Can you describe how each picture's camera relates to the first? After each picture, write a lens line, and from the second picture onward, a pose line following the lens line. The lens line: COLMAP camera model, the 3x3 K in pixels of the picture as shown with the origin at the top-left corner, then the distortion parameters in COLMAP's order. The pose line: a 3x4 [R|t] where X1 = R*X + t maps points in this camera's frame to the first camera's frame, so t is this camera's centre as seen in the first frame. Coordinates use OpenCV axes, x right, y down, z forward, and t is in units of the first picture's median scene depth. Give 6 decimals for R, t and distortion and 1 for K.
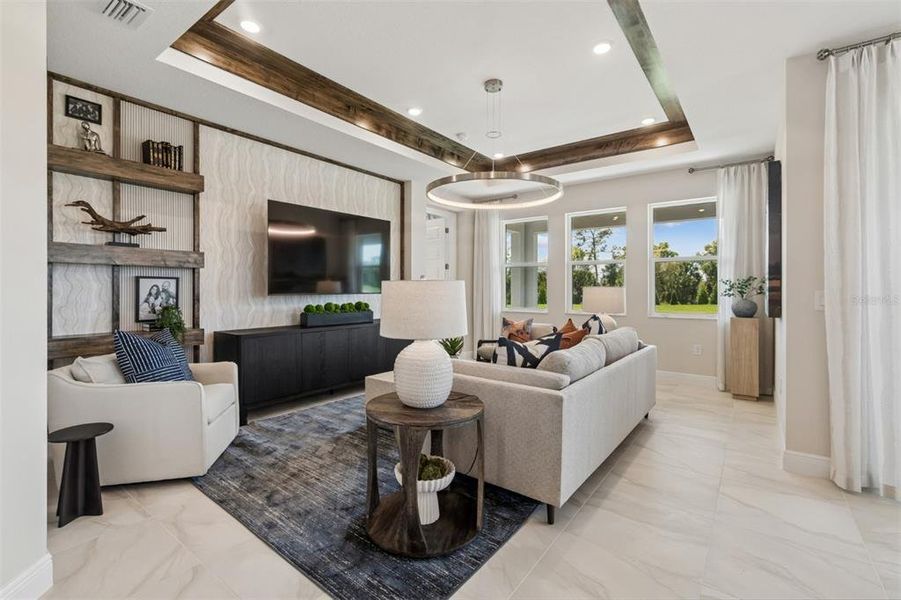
lens RADIAL K [[406.5, 0, 449.2], [0, 406.5, 287.3], [0, 0, 1]] dist [0.007366, -0.002895]
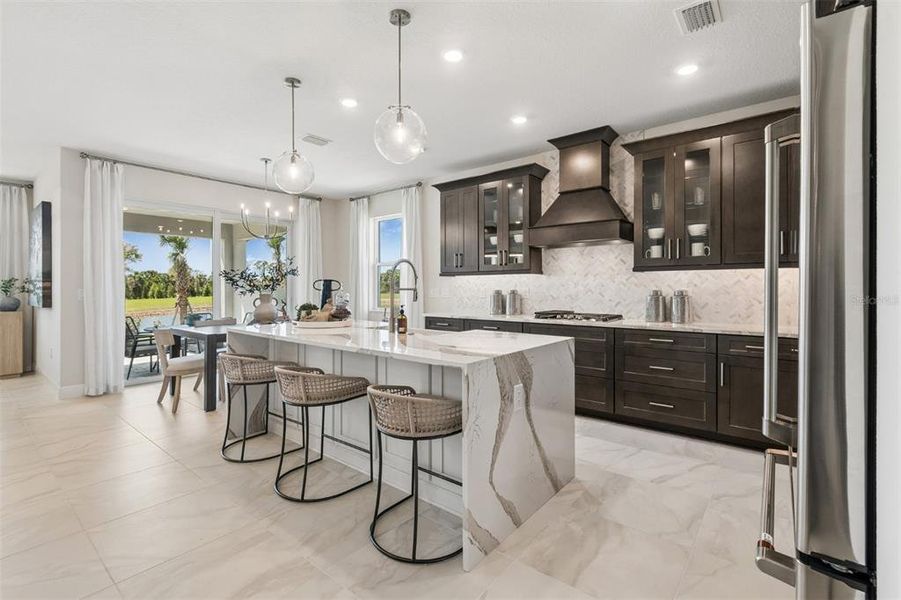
lens RADIAL K [[406.5, 0, 440.4], [0, 406.5, 286.9], [0, 0, 1]] dist [0.007366, -0.002895]
pose [[0.051047, -0.001510, 0.998695, -0.576233], [-0.001055, 0.999998, 0.001566, -0.003501], [-0.998696, -0.001134, 0.051046, -0.474198]]
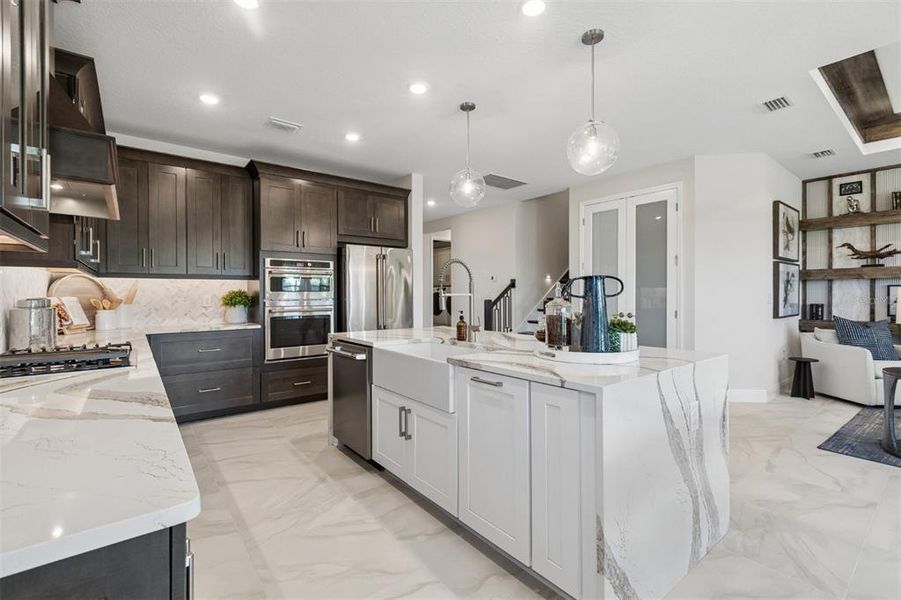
lens RADIAL K [[406.5, 0, 454.4], [0, 406.5, 291.6], [0, 0, 1]] dist [0.007366, -0.002895]
pose [[-0.258078, -0.009008, -0.966082, 1.094247], [0.003875, 0.999939, -0.010359, 0.005471], [0.966116, -0.006417, -0.258027, -0.146831]]
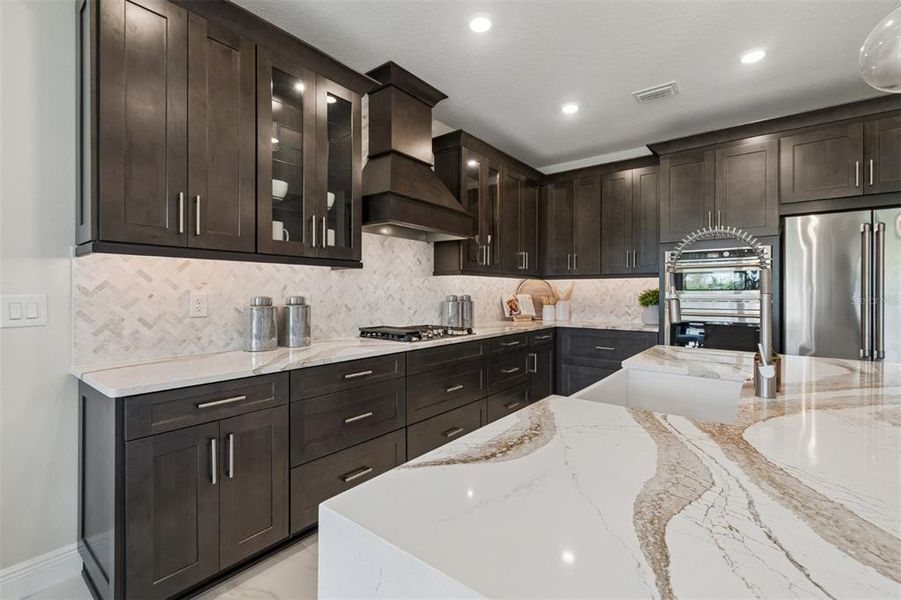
lens RADIAL K [[406.5, 0, 446.3], [0, 406.5, 292.2], [0, 0, 1]] dist [0.007366, -0.002895]
pose [[-0.999400, -0.006284, 0.034061, 0.581732], [-0.006351, 0.999978, -0.001868, 0.000871], [-0.034048, -0.002083, -0.999418, 0.070800]]
